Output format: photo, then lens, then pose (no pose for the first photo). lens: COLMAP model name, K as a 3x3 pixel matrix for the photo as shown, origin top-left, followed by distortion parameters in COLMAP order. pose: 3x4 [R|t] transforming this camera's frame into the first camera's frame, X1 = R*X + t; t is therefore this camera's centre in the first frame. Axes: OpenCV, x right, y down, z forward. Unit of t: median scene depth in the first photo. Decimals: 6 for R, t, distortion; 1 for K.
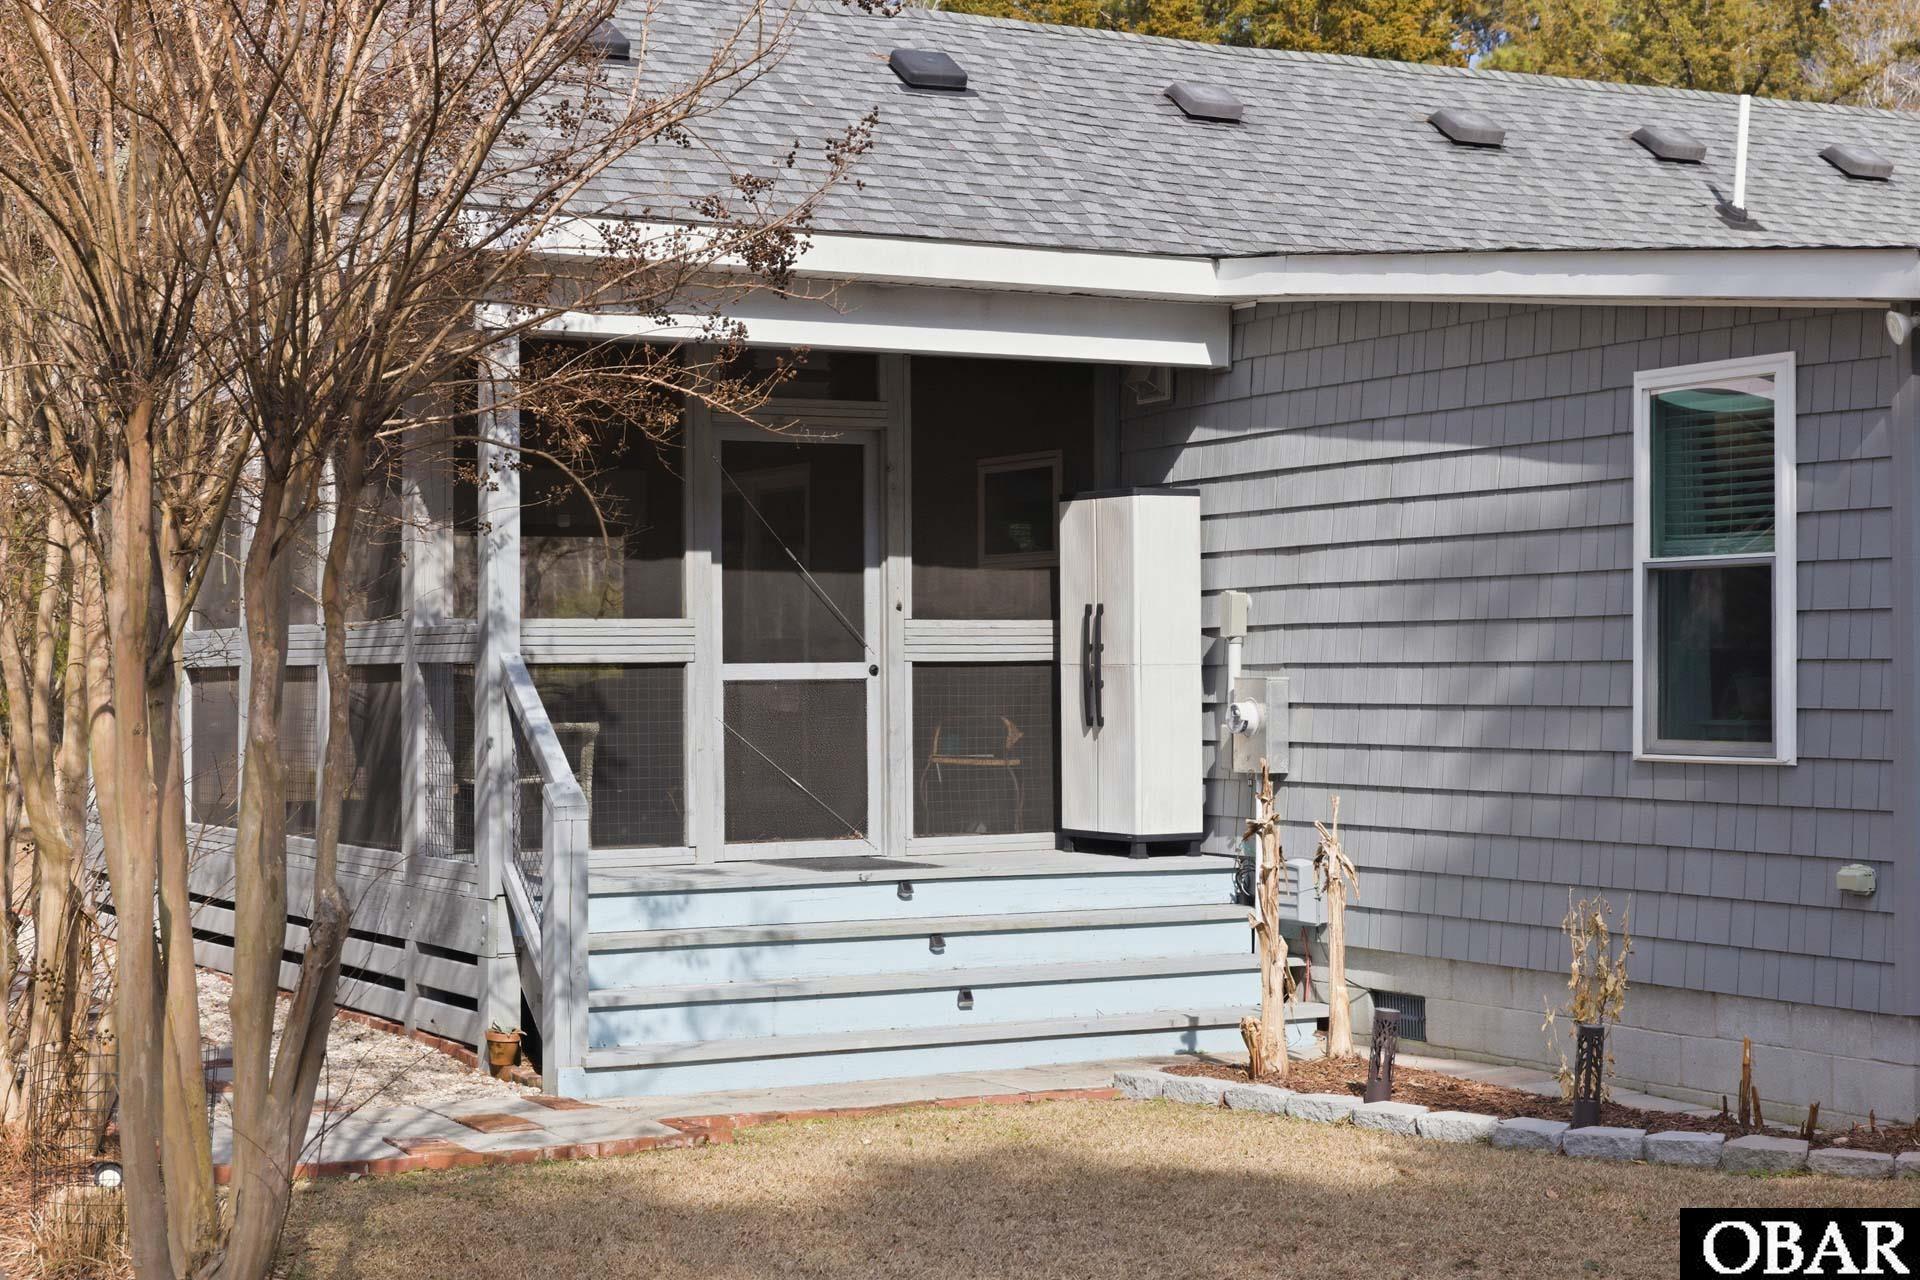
lens RADIAL K [[3205.4, 0, 959.2], [0, 3205.4, 570.4], [0, 0, 1]] dist [0.025139, 0.037312]
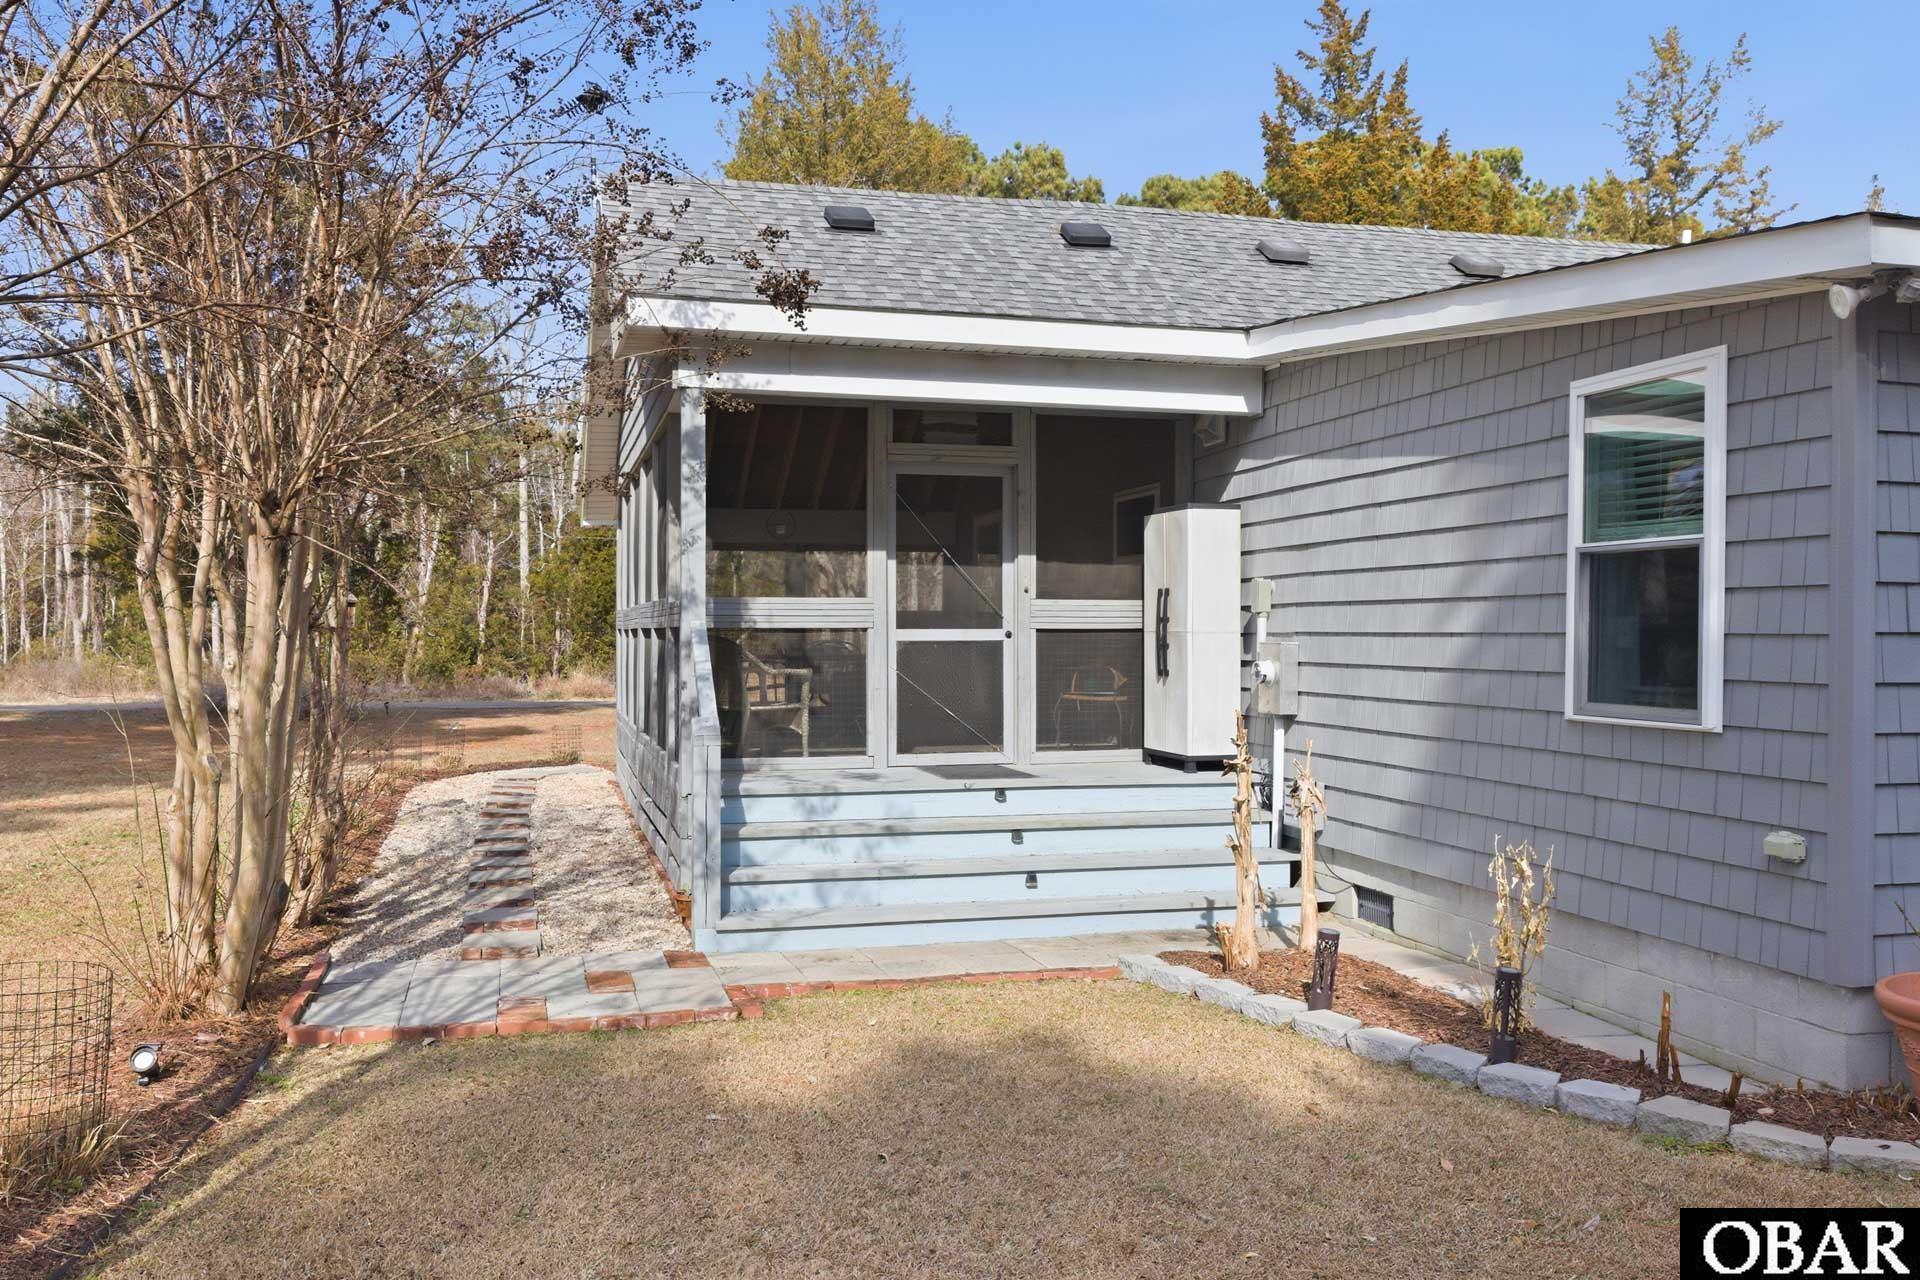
lens RADIAL K [[1358.6, 0, 956.2], [0, 1358.6, 625.3], [0, 0, 1]] dist [0.005549, -0.000220]
pose [[0.967563, 0.006674, -0.252543, 0.112254], [0.000447, 0.999604, 0.028130, 0.010648], [0.252631, -0.027330, 0.967177, 0.436694]]
